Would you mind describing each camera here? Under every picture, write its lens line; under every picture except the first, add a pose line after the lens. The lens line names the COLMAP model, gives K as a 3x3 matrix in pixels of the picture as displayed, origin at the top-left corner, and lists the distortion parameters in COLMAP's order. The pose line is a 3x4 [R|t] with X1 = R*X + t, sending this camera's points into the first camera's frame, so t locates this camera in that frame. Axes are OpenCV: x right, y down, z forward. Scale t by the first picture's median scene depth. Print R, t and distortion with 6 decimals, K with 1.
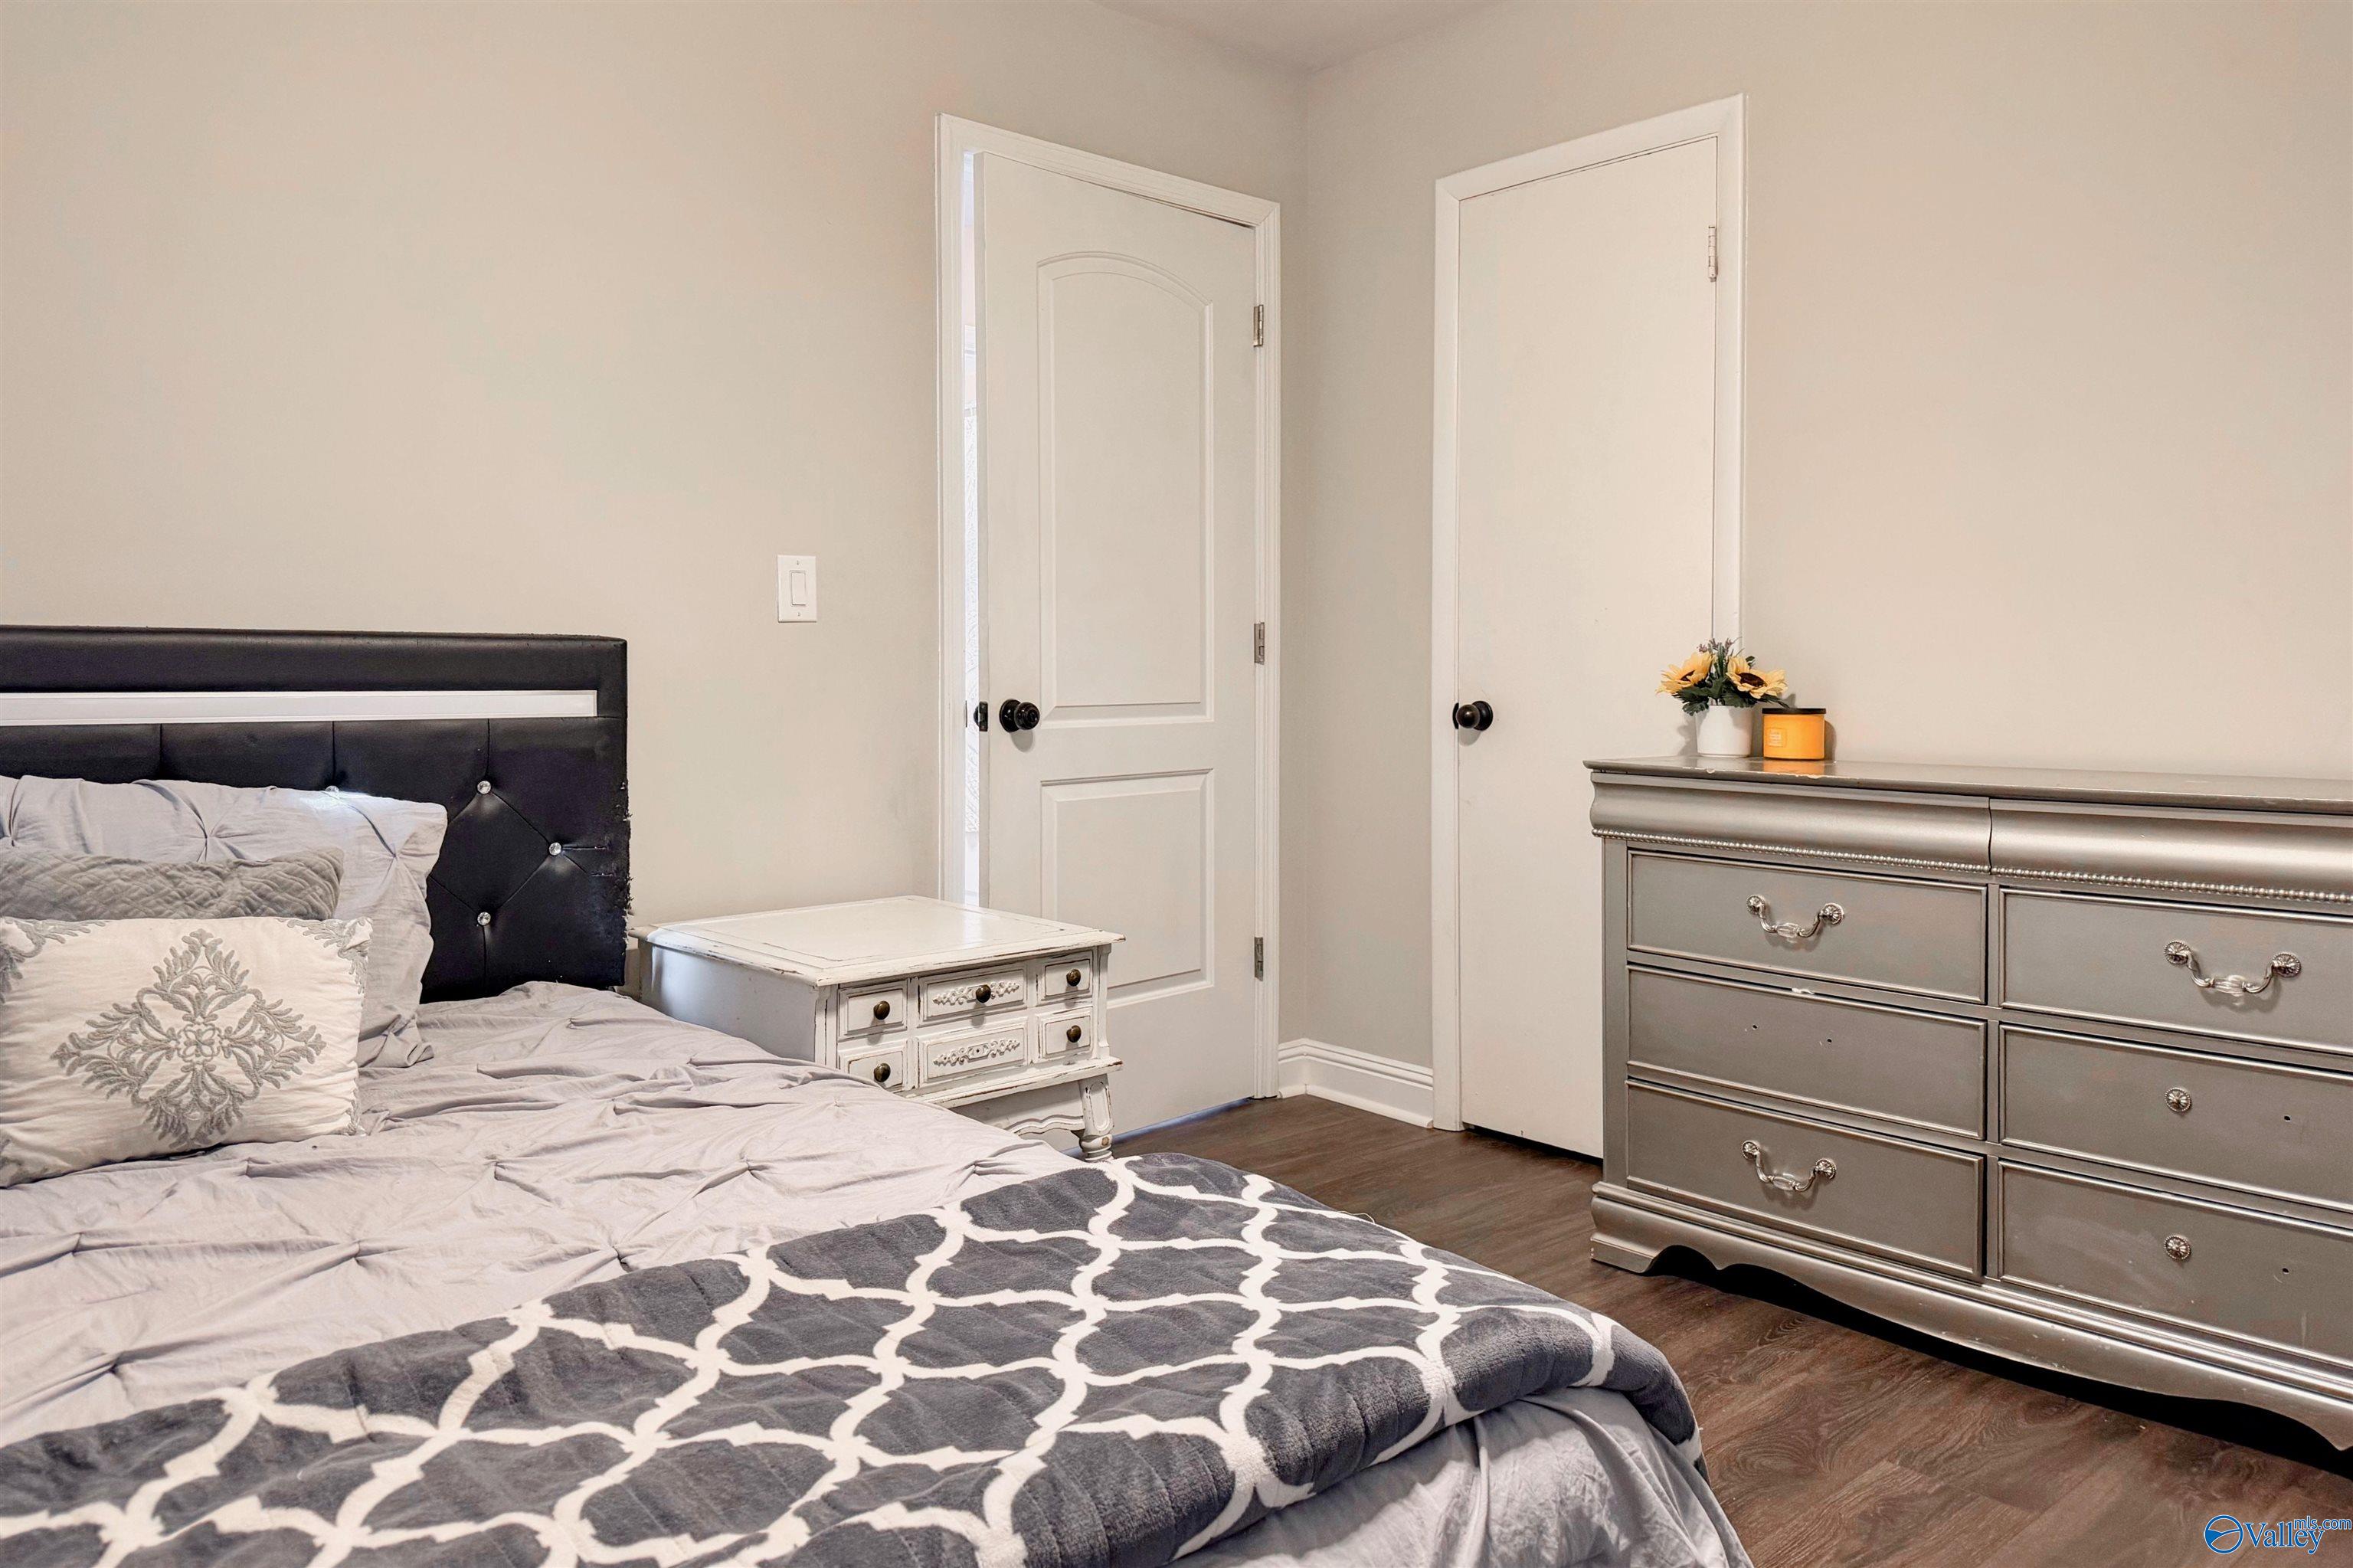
lens RADIAL K [[1696.2, 0, 1177.5], [0, 1696.2, 723.4], [0, 0, 1]] dist [0.077866, -0.086435]
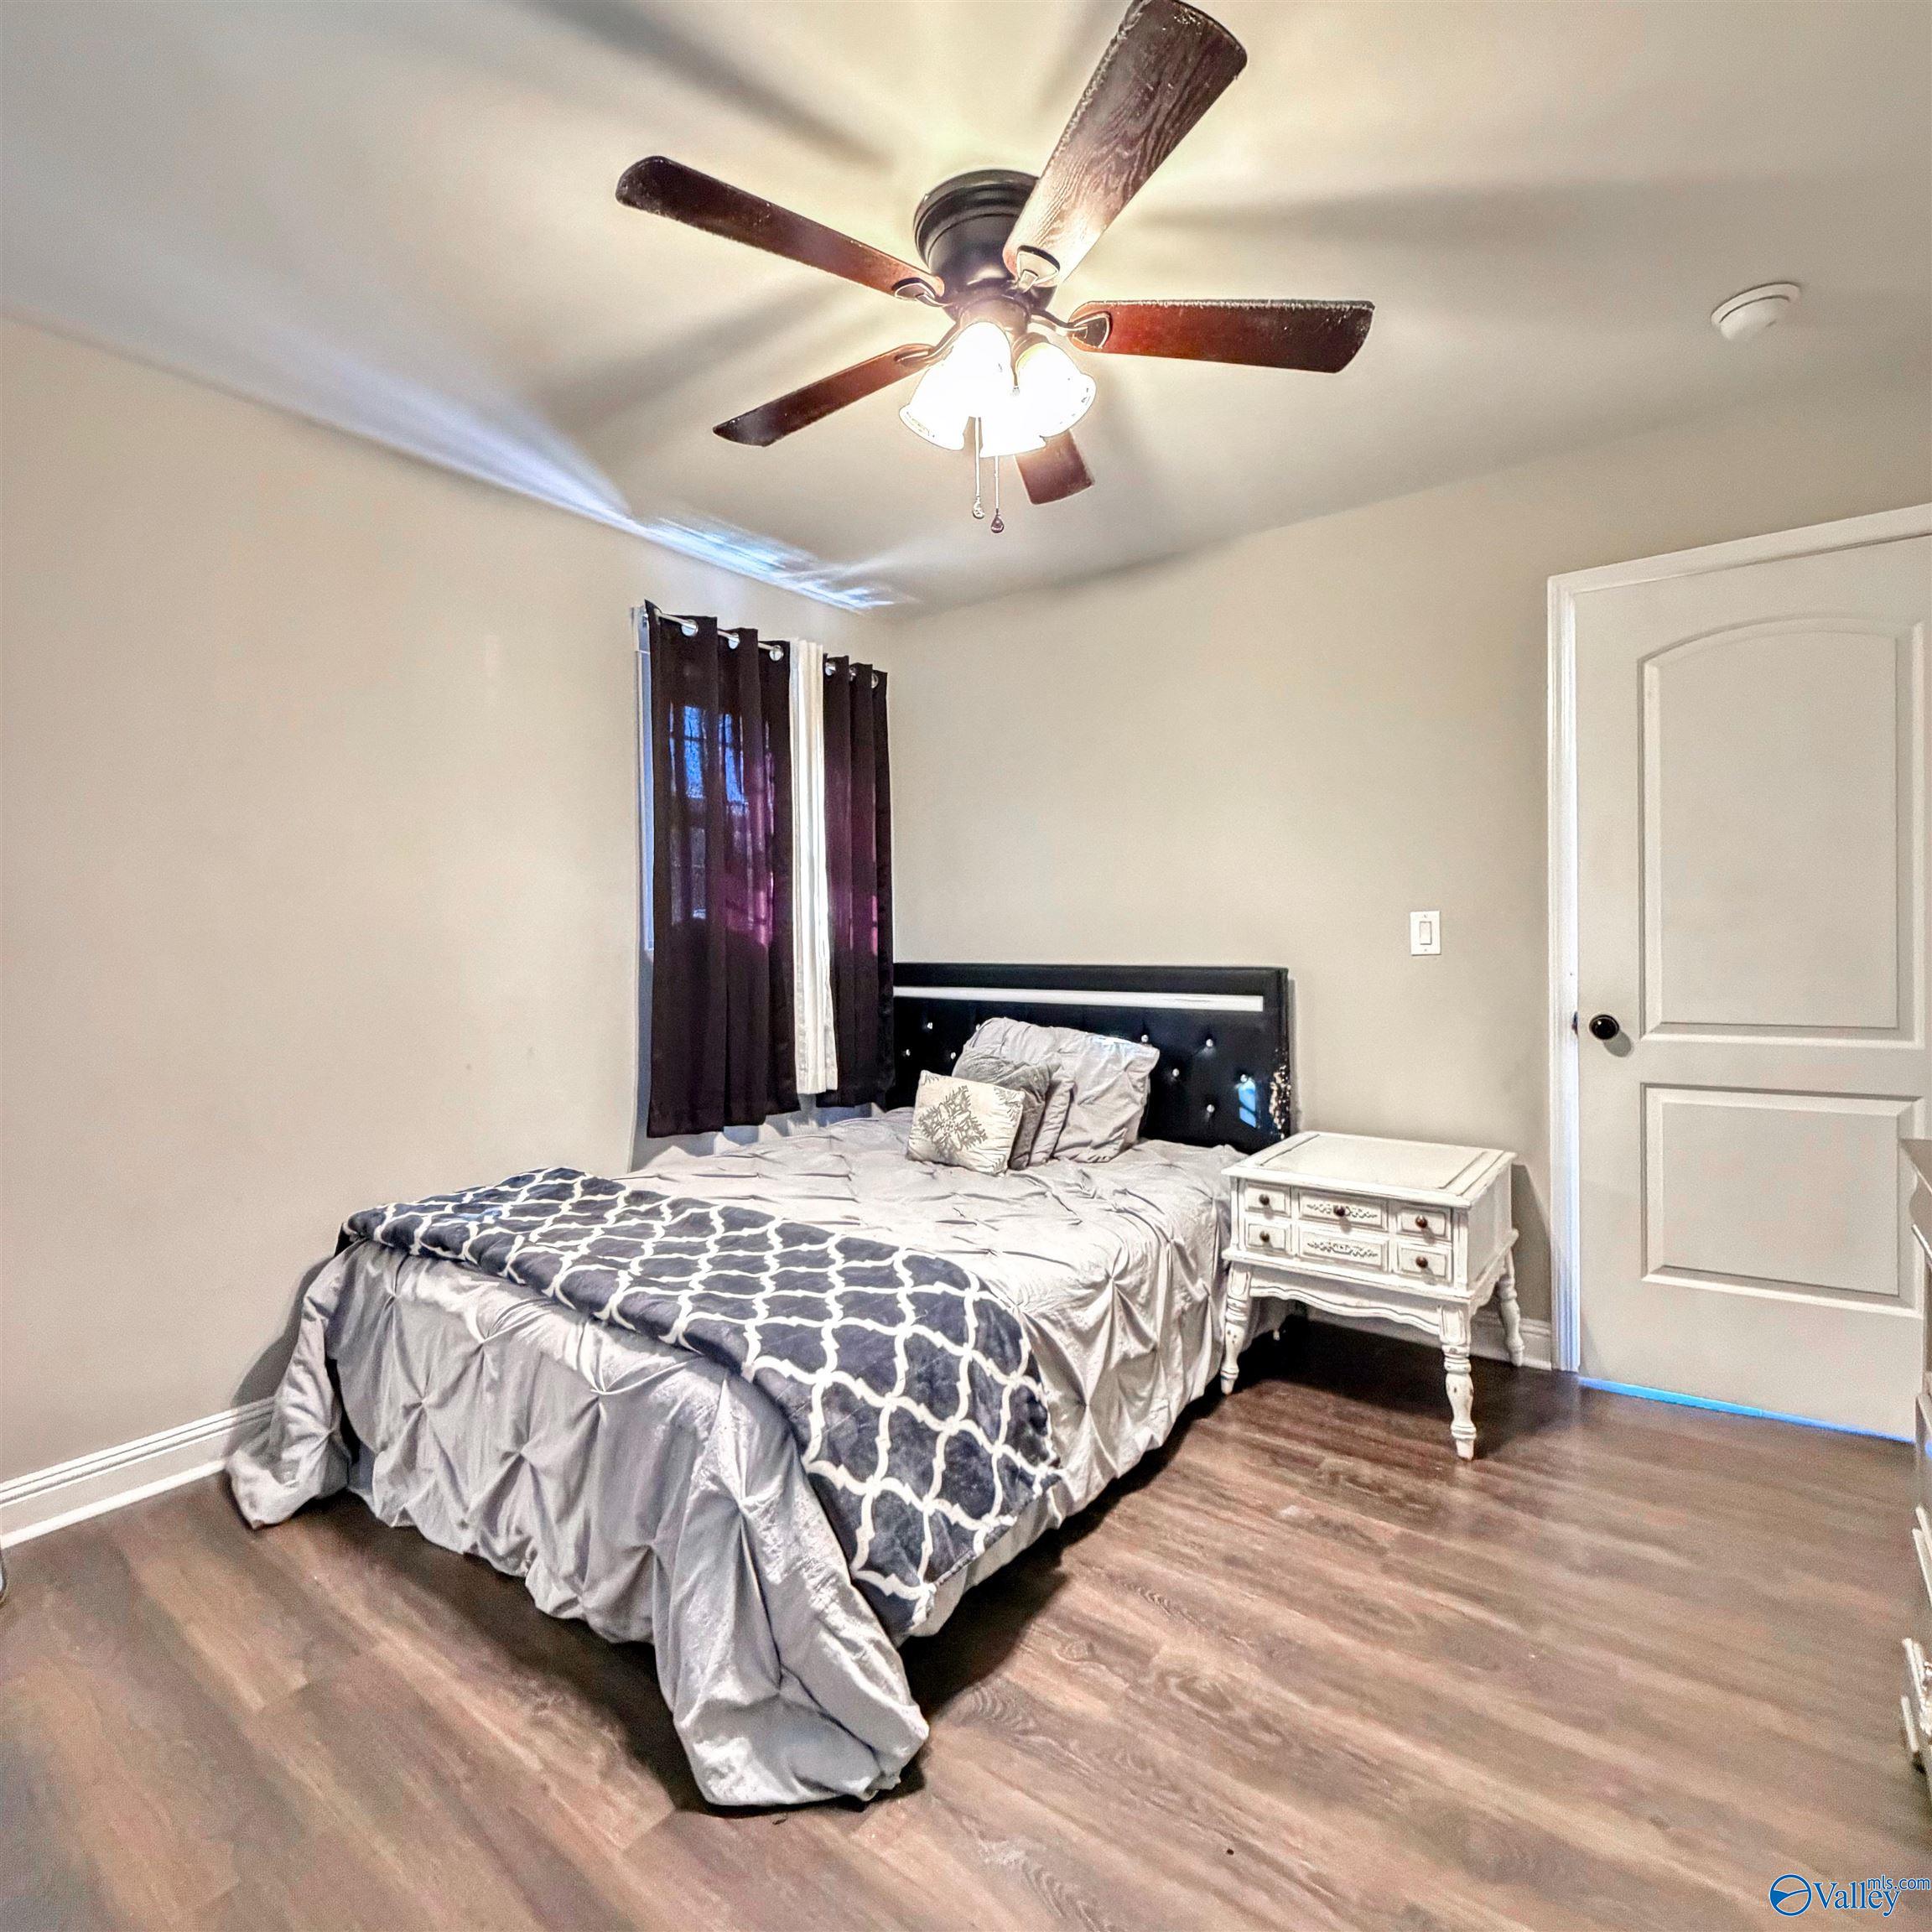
lens RADIAL K [[1035.3, 0, 943.2], [0, 1035.3, 929.8], [0, 0, 1]] dist [0.002603, 0.001234]
pose [[0.171040, -0.004458, -0.985254, 0.745794], [-0.014908, 0.999864, -0.007112, -0.082364], [0.985151, 0.015904, 0.170950, 0.484835]]
